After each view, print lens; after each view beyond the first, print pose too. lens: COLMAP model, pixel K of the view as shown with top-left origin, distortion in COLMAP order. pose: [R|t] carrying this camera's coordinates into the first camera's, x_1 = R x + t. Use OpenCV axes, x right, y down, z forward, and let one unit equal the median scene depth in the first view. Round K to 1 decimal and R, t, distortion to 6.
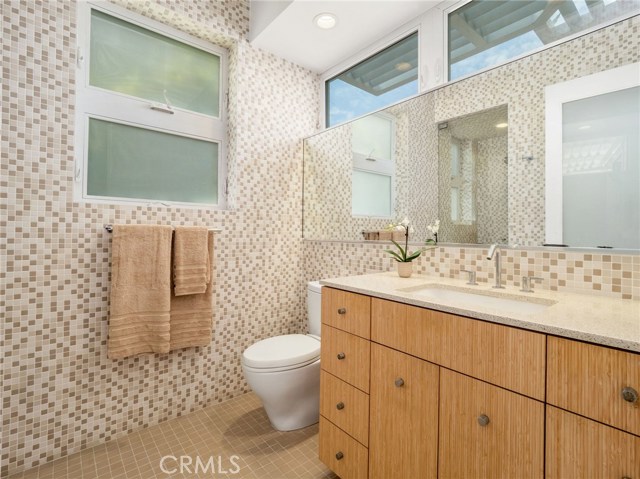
lens RADIAL K [[310.0, 0, 320.3], [0, 310.0, 236.4], [0, 0, 1]] dist [0.003379, -0.003333]
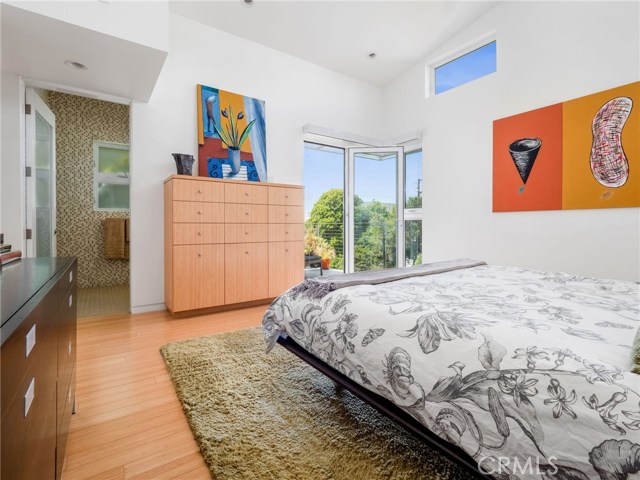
lens RADIAL K [[310.0, 0, 311.8], [0, 310.0, 229.4], [0, 0, 1]] dist [0.003379, -0.003333]
pose [[0.993903, -0.016412, -0.109027, 1.847597], [0.017479, 0.999808, 0.008831, 0.097541], [0.108861, -0.010683, 0.994000, -2.007166]]
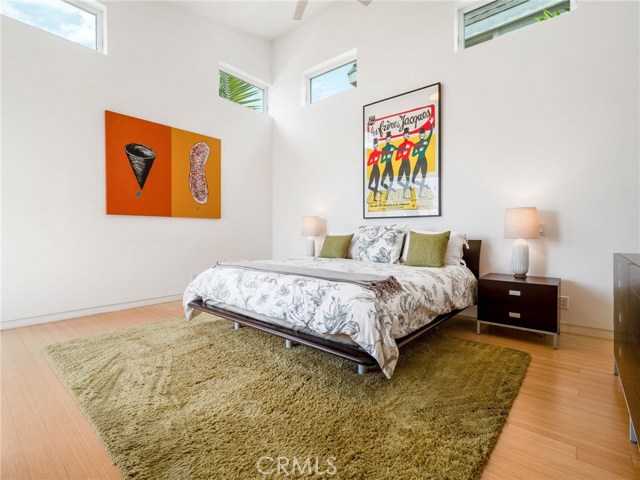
lens RADIAL K [[310.0, 0, 320.2], [0, 310.0, 236.3], [0, 0, 1]] dist [0.003379, -0.003333]
pose [[-0.170951, -0.033049, 0.984725, -3.931588], [-0.007545, 0.999452, 0.032234, 0.016768], [-0.985251, -0.001920, -0.171106, 5.088629]]
